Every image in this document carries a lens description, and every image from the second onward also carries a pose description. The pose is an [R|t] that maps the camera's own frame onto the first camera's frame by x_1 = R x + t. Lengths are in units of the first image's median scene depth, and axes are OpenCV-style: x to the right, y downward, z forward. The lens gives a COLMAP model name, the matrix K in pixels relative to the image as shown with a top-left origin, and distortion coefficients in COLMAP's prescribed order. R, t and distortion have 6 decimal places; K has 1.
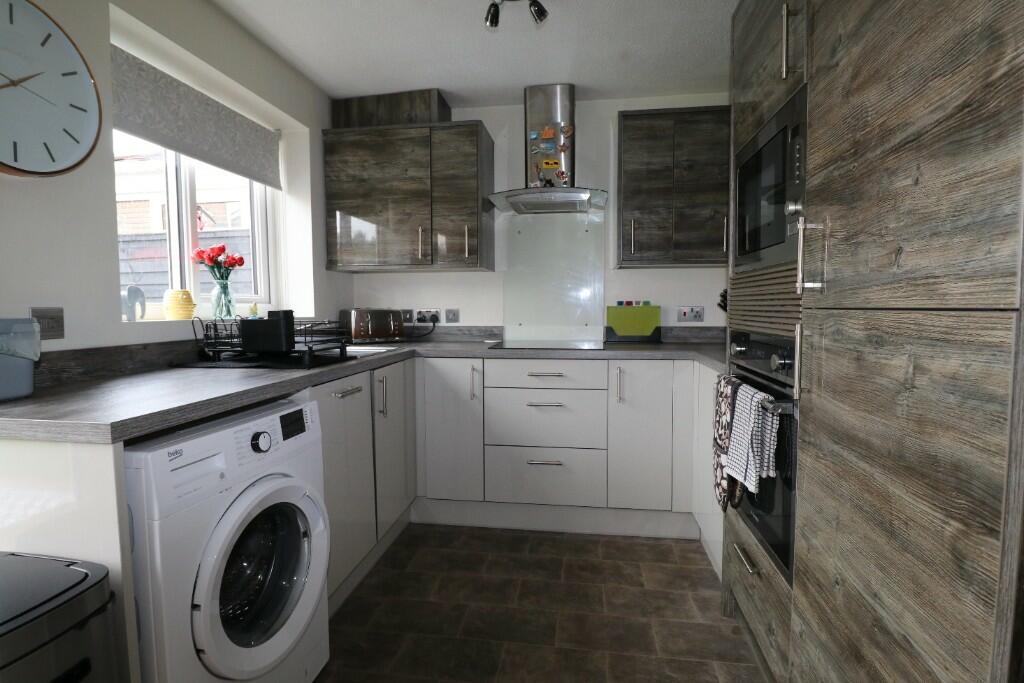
lens RADIAL K [[502.8, 0, 512.0], [0, 502.8, 341.5], [0, 0, 1]] dist [0.002726, -0.011818]
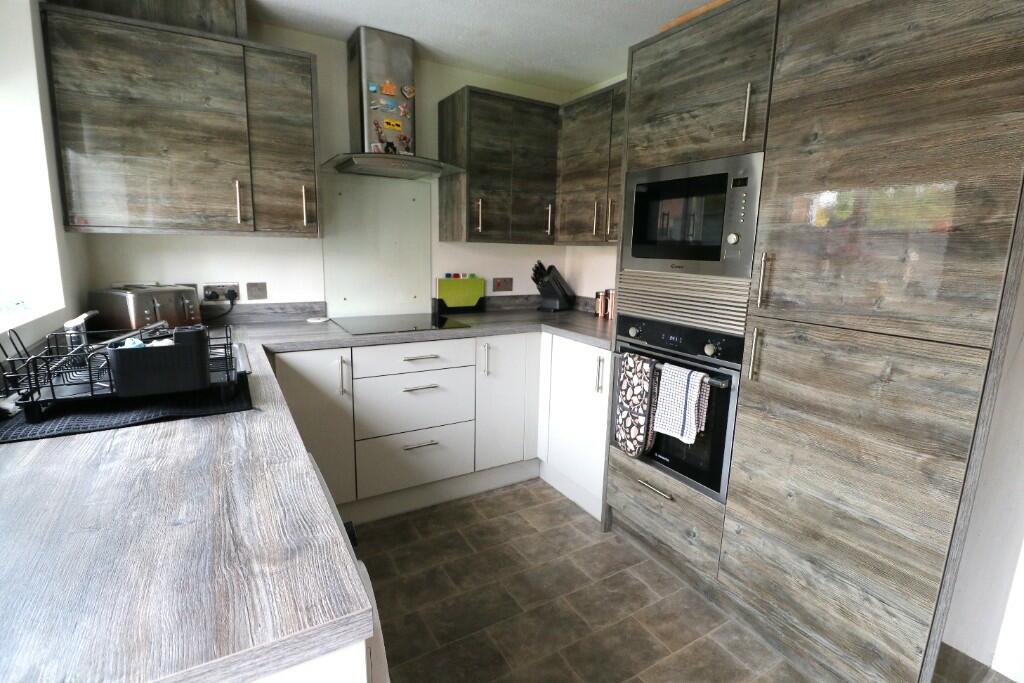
lens RADIAL K [[483.8, 0, 513.9], [0, 483.8, 339.1], [0, 0, 1]] dist [-0.001051, -0.012148]
pose [[0.775103, -0.093683, 0.624851, -0.356389], [0.016131, 0.991558, 0.128653, -0.082894], [-0.631629, -0.089640, 0.770071, 0.163455]]
